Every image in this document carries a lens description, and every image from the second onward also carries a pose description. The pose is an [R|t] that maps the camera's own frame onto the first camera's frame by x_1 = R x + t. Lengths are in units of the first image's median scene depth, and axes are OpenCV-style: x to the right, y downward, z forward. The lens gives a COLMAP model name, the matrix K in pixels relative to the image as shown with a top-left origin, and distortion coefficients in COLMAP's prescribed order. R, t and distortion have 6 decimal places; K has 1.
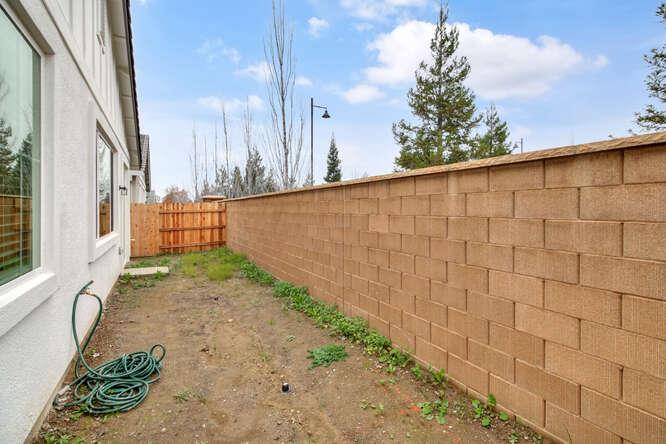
lens RADIAL K [[315.0, 0, 336.7], [0, 315.0, 200.9], [0, 0, 1]] dist [0.000189, -0.001109]
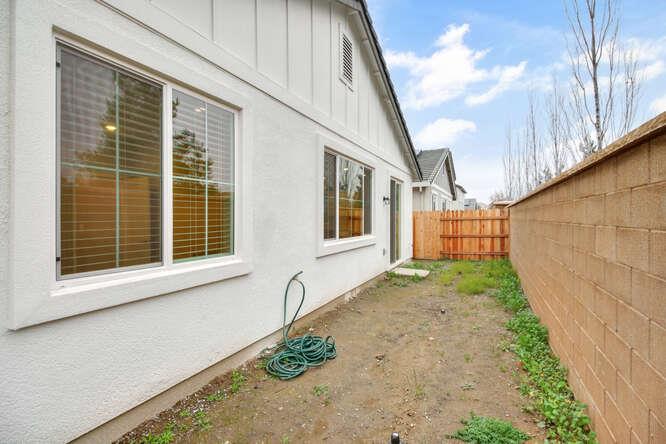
lens RADIAL K [[312.0, 0, 335.7], [0, 312.0, 217.5], [0, 0, 1]] dist [0.011457, -0.018427]
pose [[0.551724, 0.001314, -0.834025, 0.114536], [0.023066, 0.999592, 0.016833, 0.004275], [0.833708, -0.028525, 0.551469, 0.126364]]
